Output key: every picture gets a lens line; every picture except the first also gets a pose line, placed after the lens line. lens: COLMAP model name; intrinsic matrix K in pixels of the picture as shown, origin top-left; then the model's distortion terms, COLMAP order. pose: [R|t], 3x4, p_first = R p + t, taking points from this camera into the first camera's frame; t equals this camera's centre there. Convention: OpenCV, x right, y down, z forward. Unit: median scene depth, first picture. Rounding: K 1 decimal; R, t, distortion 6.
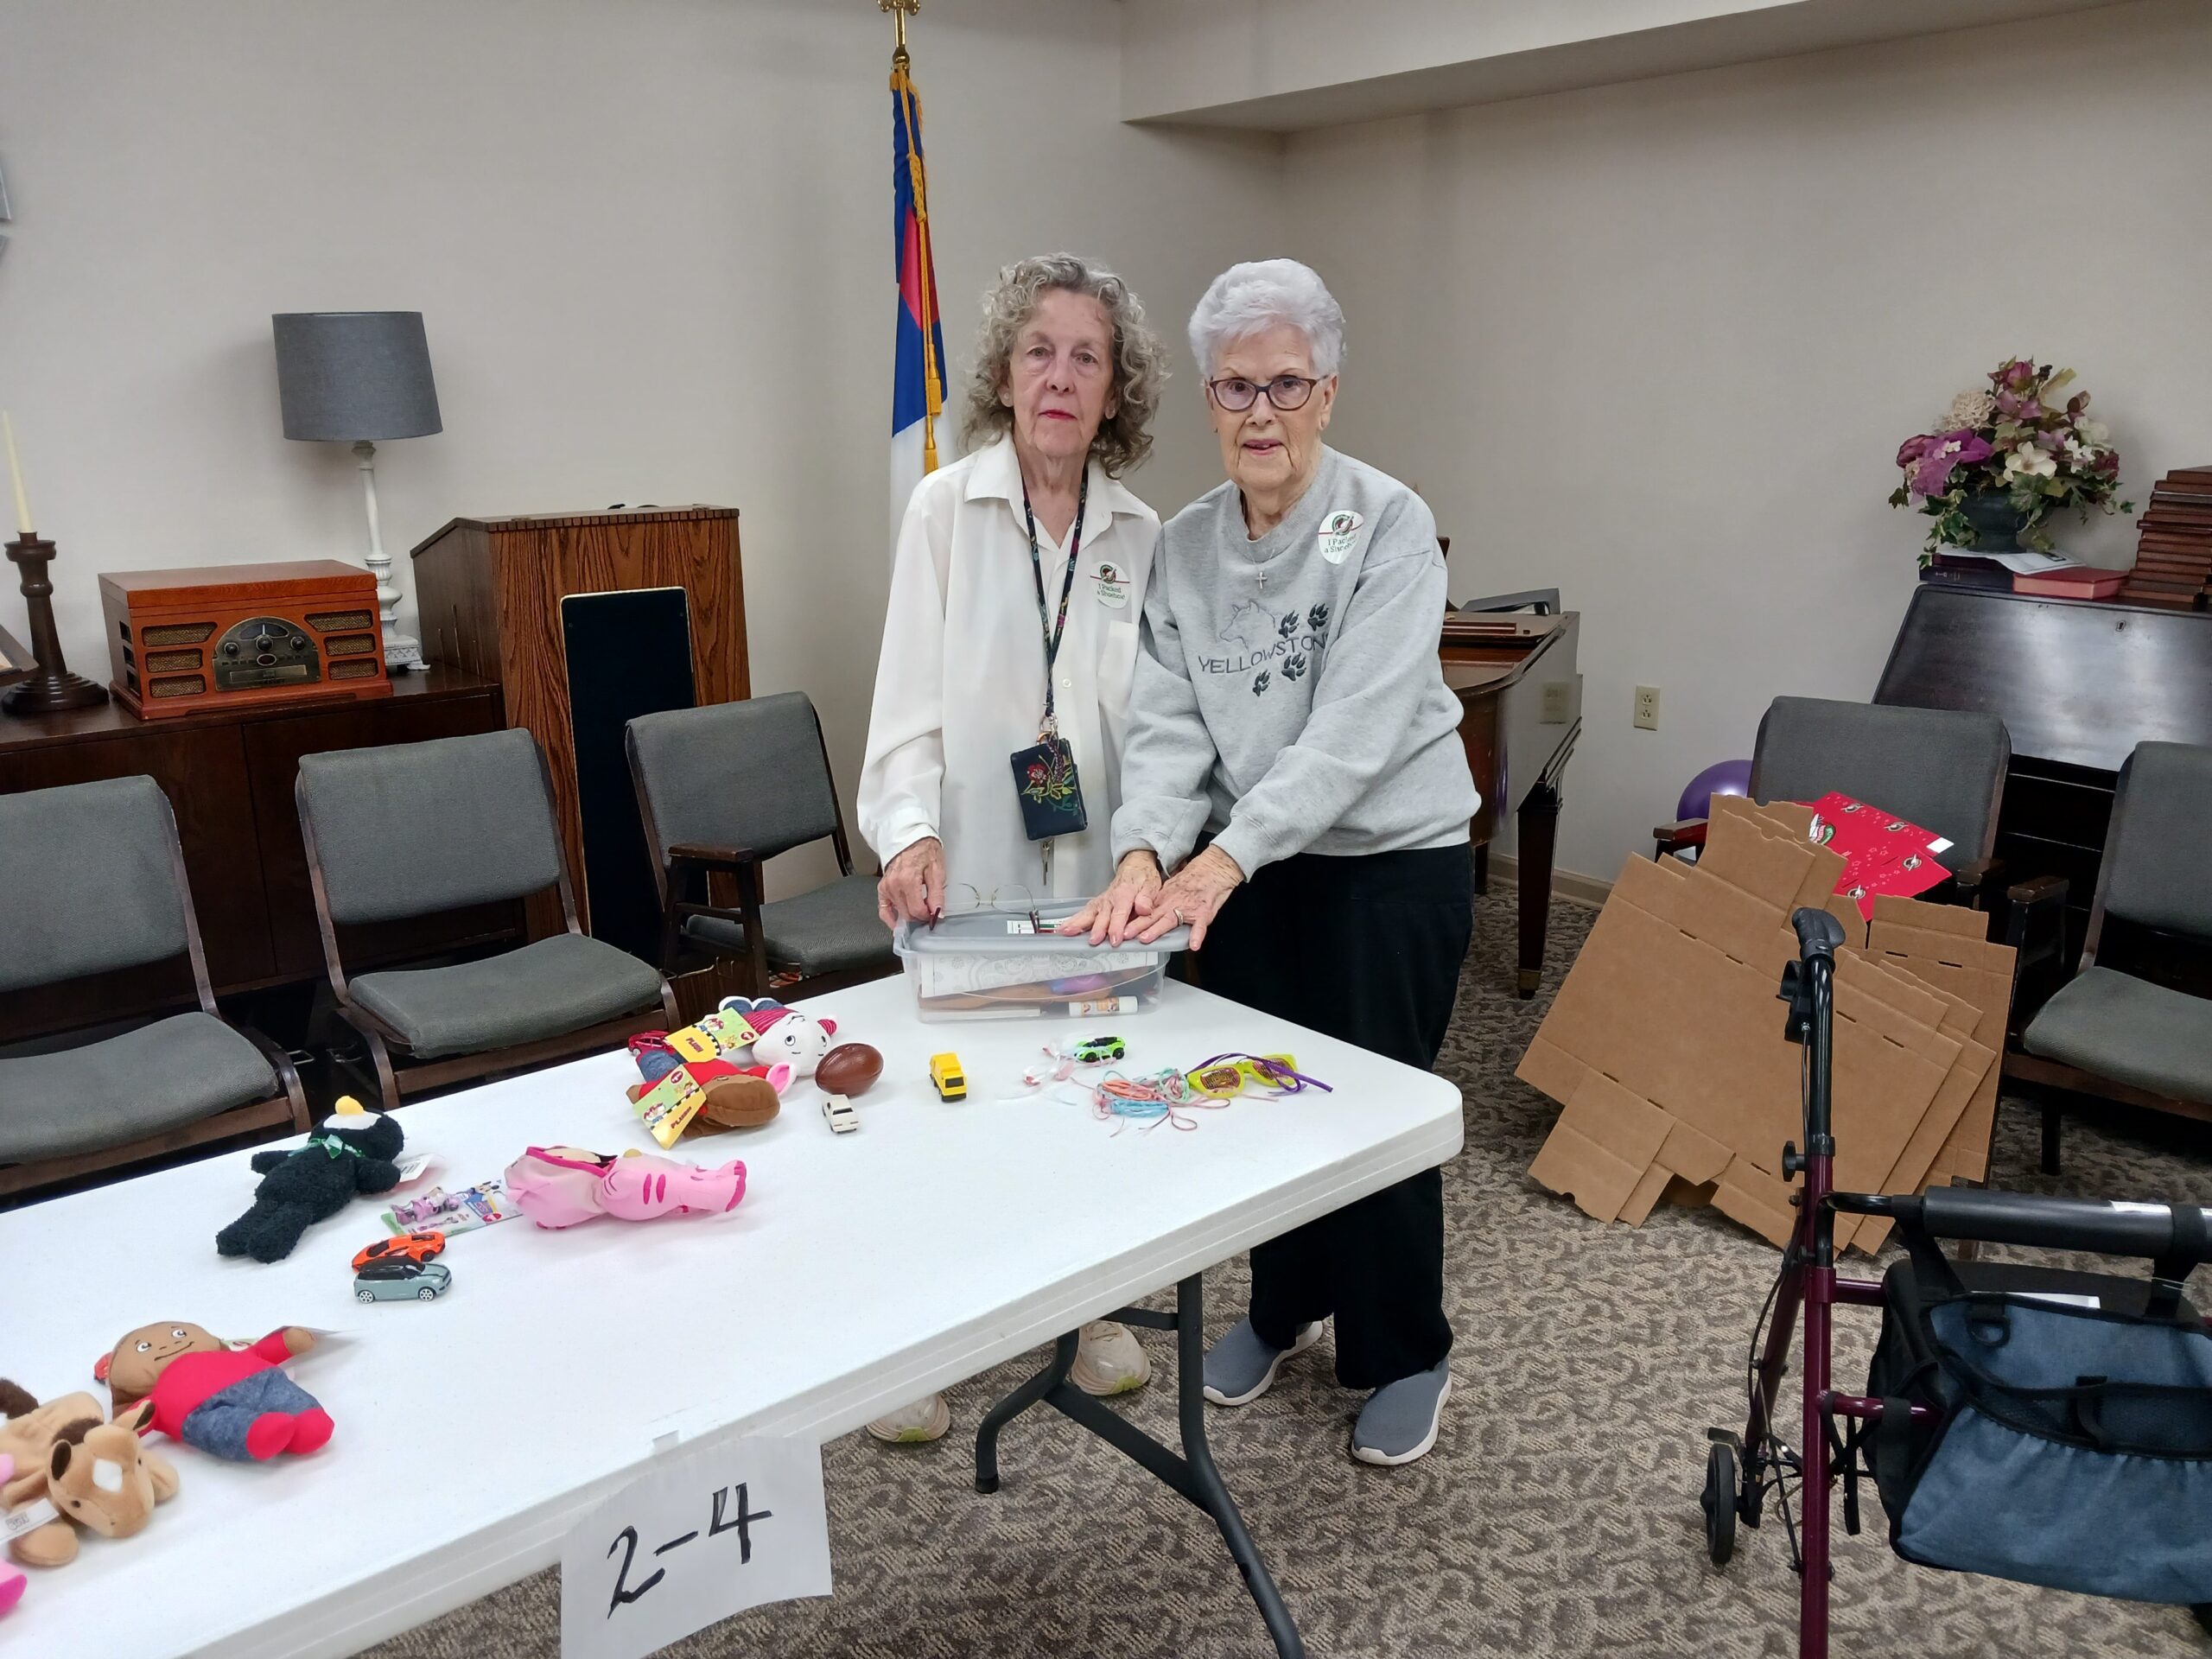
lens RADIAL K [[1810.3, 0, 1100.1], [0, 1810.3, 826.7], [0, 0, 1]] dist [0.032033, -0.000397]
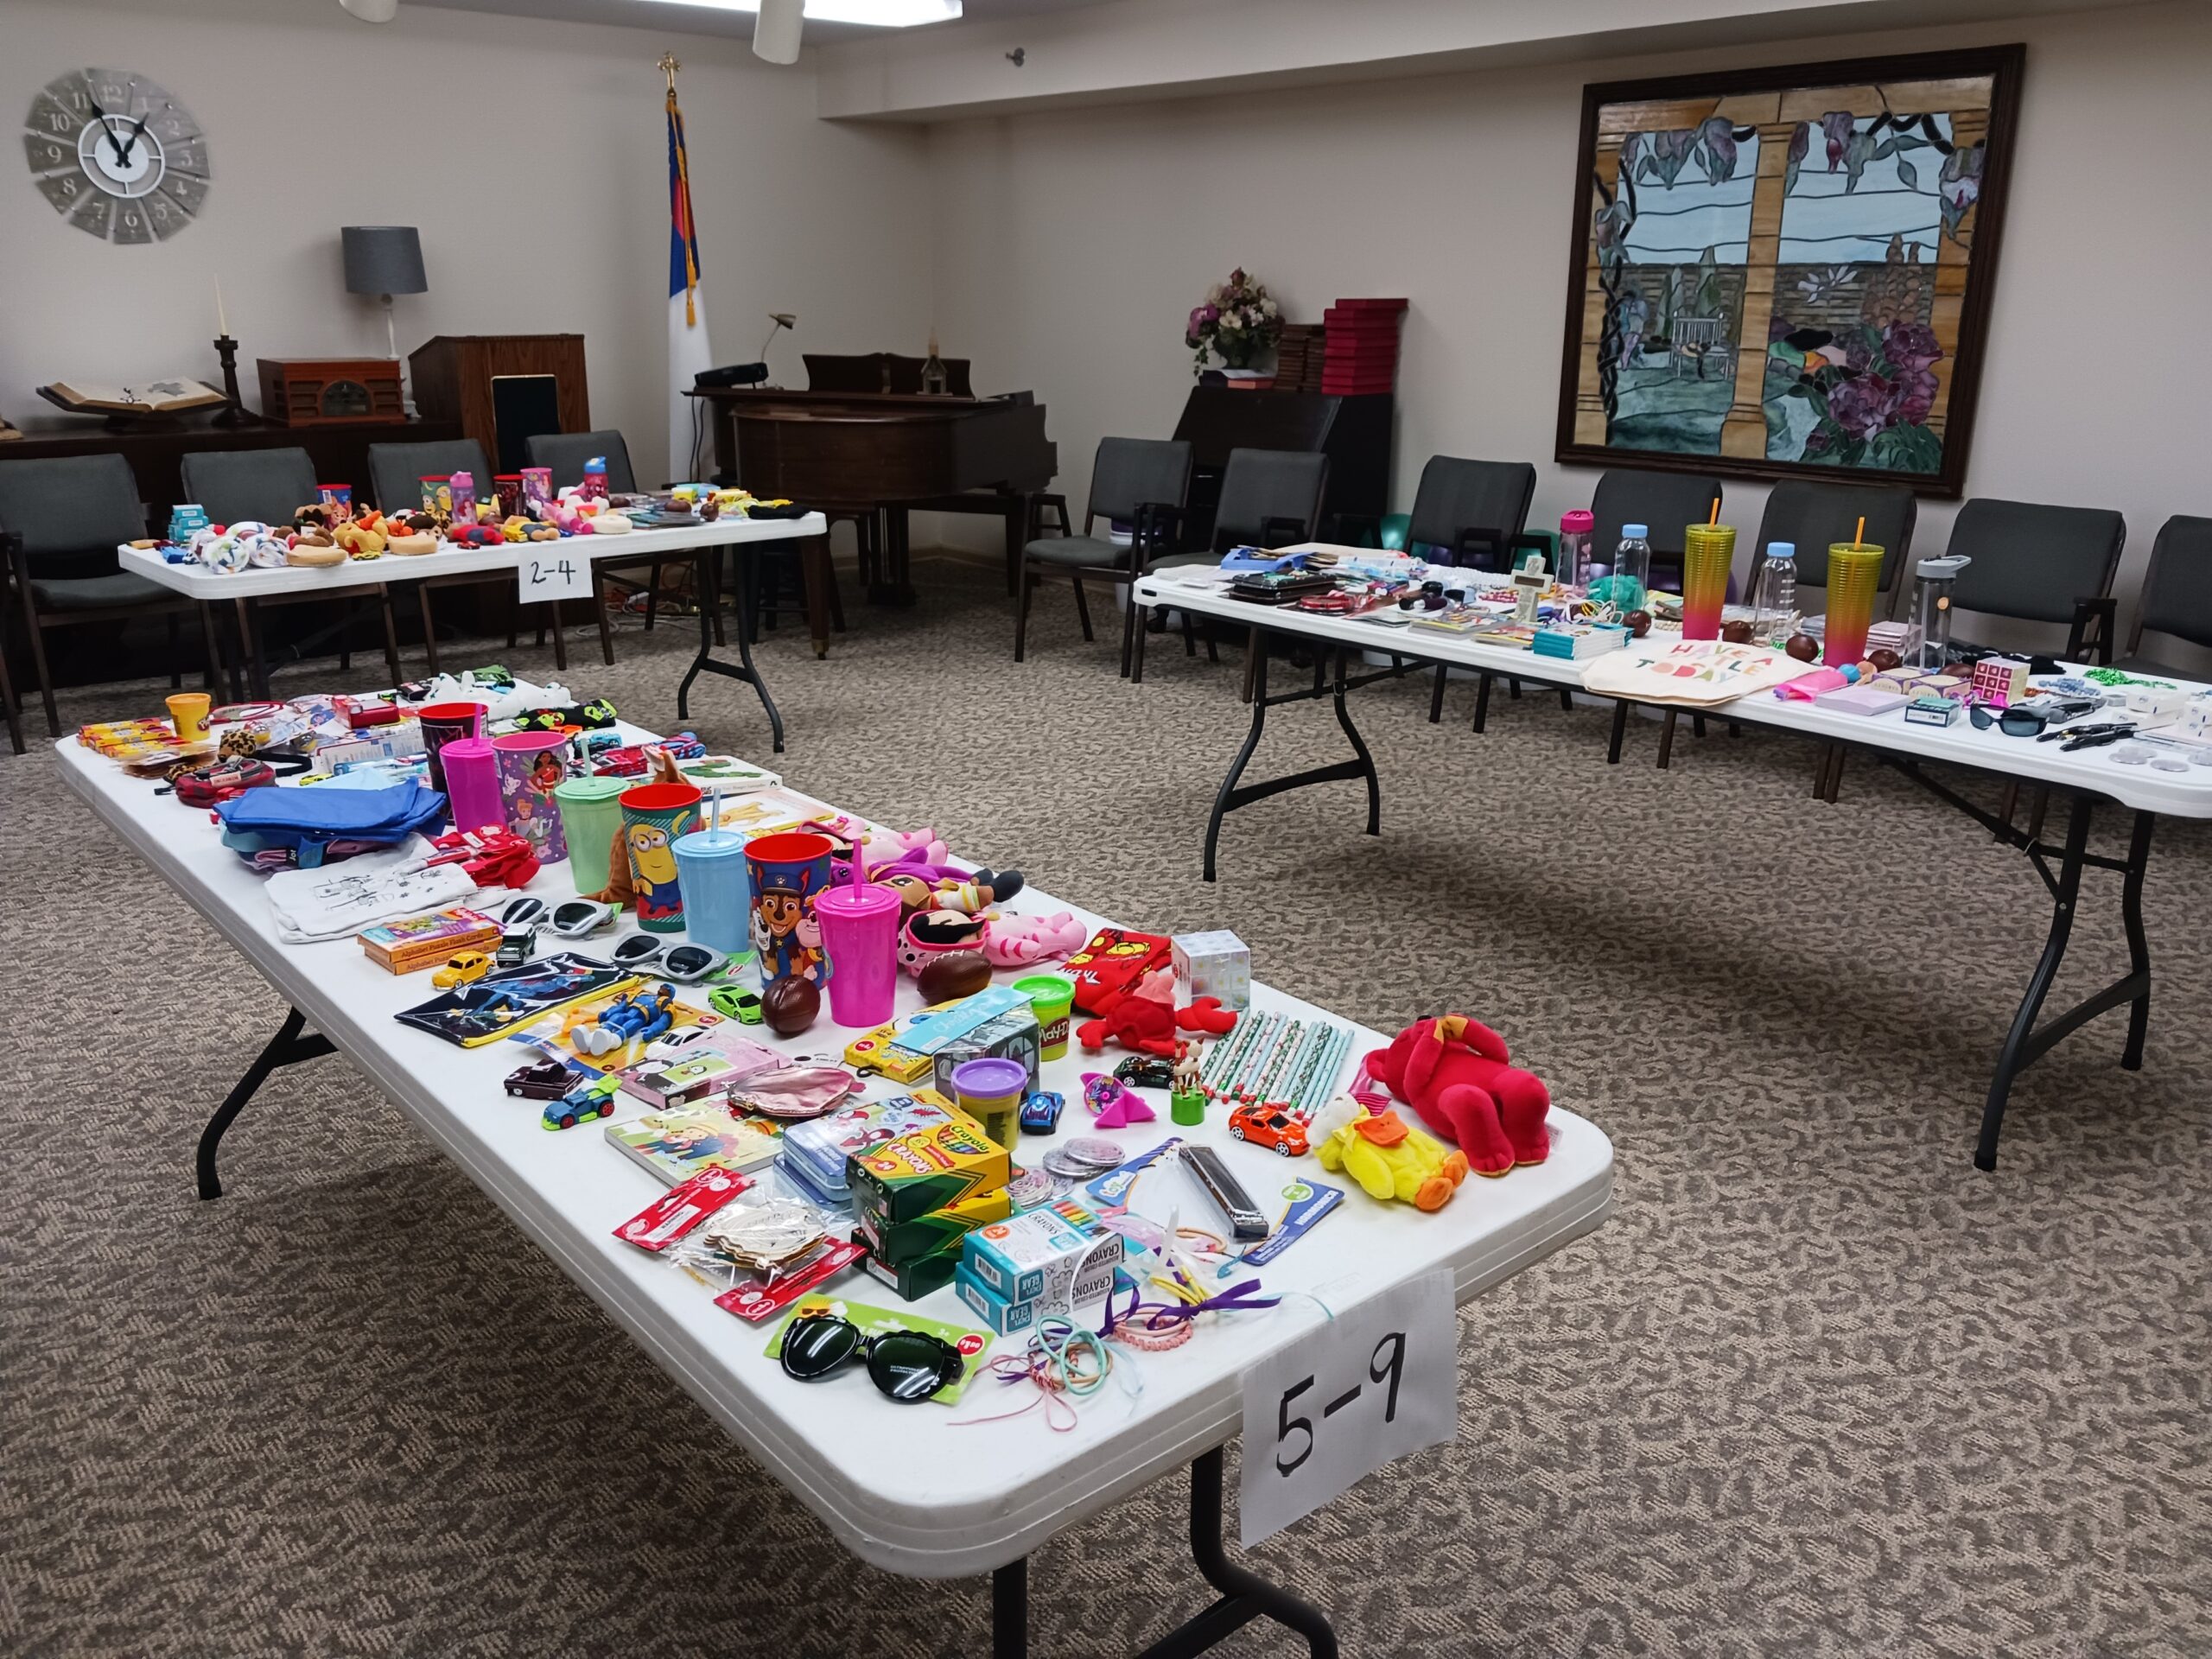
lens RADIAL K [[1810.3, 0, 1105.4], [0, 1810.3, 821.7], [0, 0, 1]] dist [0.032033, -0.000397]
pose [[0.998362, -0.000508, 0.057217, 0.262870], [-0.001901, 0.999114, 0.042049, 0.282188], [-0.057188, -0.042088, 0.997476, -1.064718]]
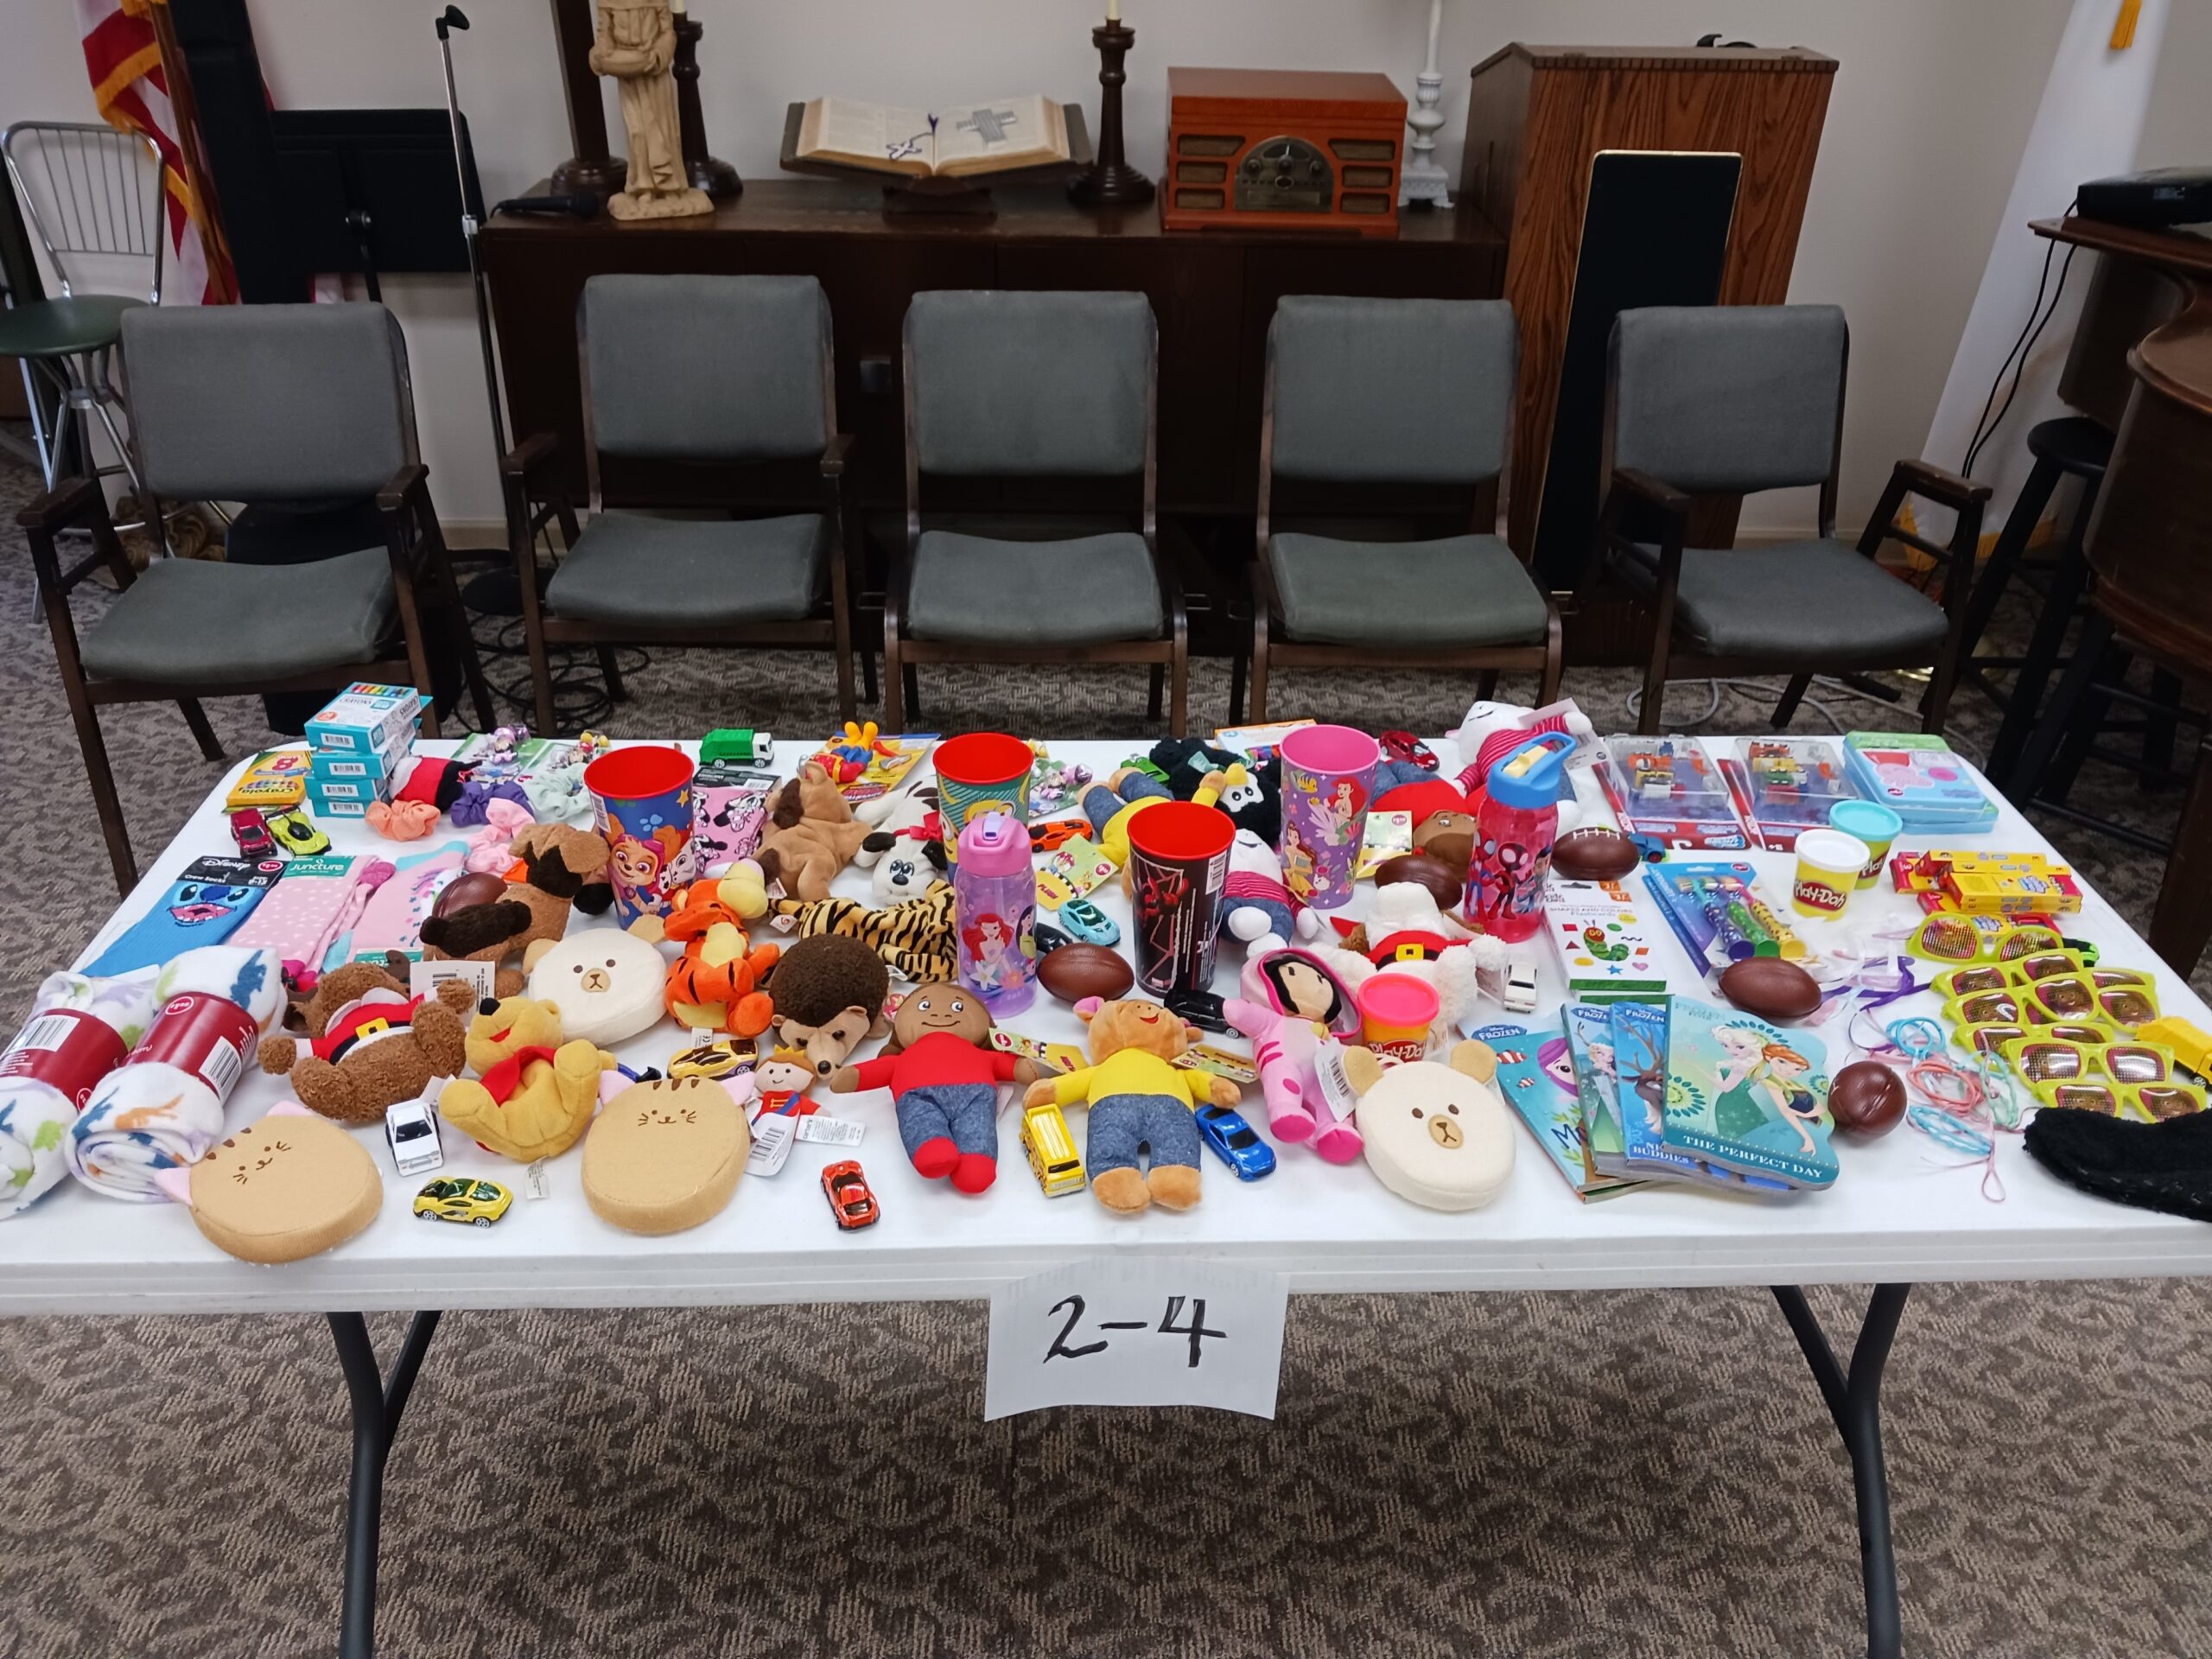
lens RADIAL K [[1810.3, 0, 1105.0], [0, 1810.3, 832.3], [0, 0, 1]] dist [0.032033, -0.000397]
pose [[0.807143, 0.327978, -0.490867, 0.058829], [-0.180381, 0.928725, 0.323934, -0.065609], [0.562123, -0.172918, 0.808775, 0.092246]]
